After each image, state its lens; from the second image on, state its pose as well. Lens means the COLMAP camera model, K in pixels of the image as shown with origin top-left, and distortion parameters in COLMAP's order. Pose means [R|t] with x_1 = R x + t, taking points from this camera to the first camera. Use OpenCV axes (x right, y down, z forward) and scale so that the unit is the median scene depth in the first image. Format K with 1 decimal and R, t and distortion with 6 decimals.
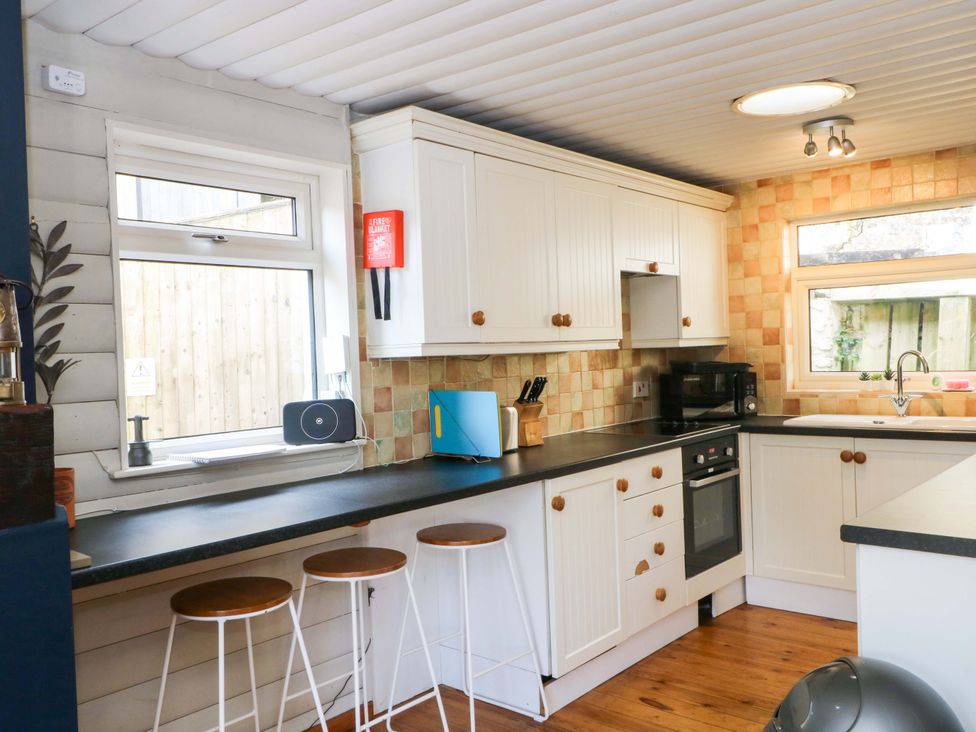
lens RADIAL K [[832.2, 0, 488.0], [0, 832.2, 366.0], [0, 0, 1]] dist [0.013237, 0.000950]
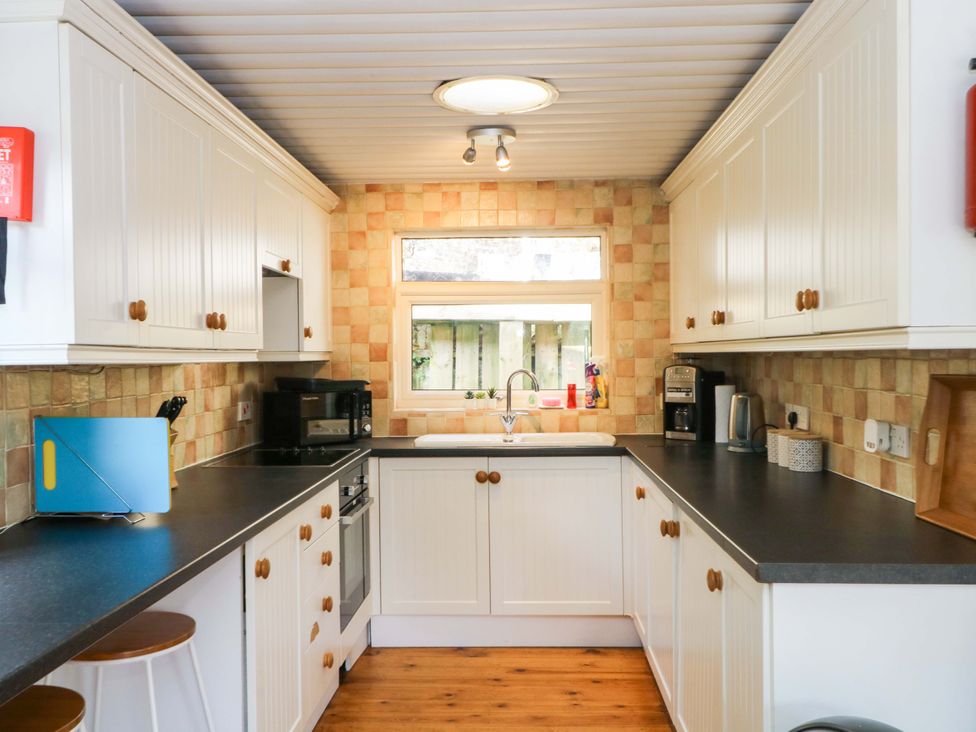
lens RADIAL K [[832.2, 0, 488.0], [0, 832.2, 366.0], [0, 0, 1]] dist [0.013237, 0.000950]
pose [[0.790406, 0.019575, 0.612271, -0.161716], [-0.005412, 0.999673, -0.024974, 0.002951], [-0.612560, 0.016426, 0.790254, 0.223883]]
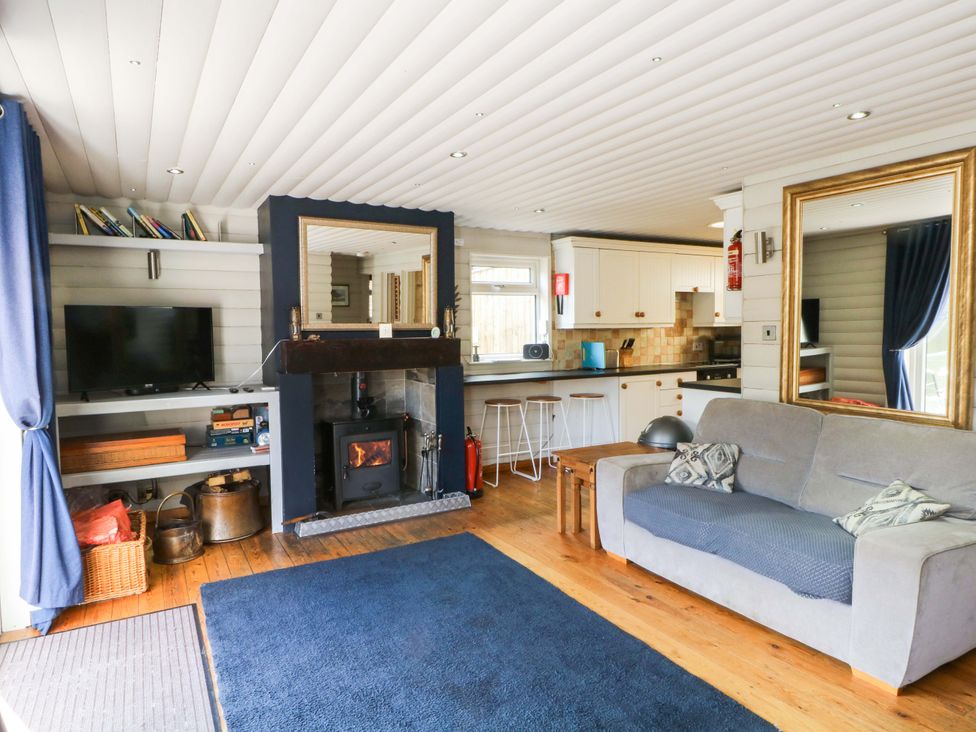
lens RADIAL K [[608.3, 0, 483.5], [0, 608.3, 365.9], [0, 0, 1]] dist [0.004459, -0.012617]
pose [[0.936451, 0.041326, -0.348356, 0.252905], [-0.023715, 0.998223, 0.054670, 0.006302], [0.349996, -0.042934, 0.935767, -0.706843]]
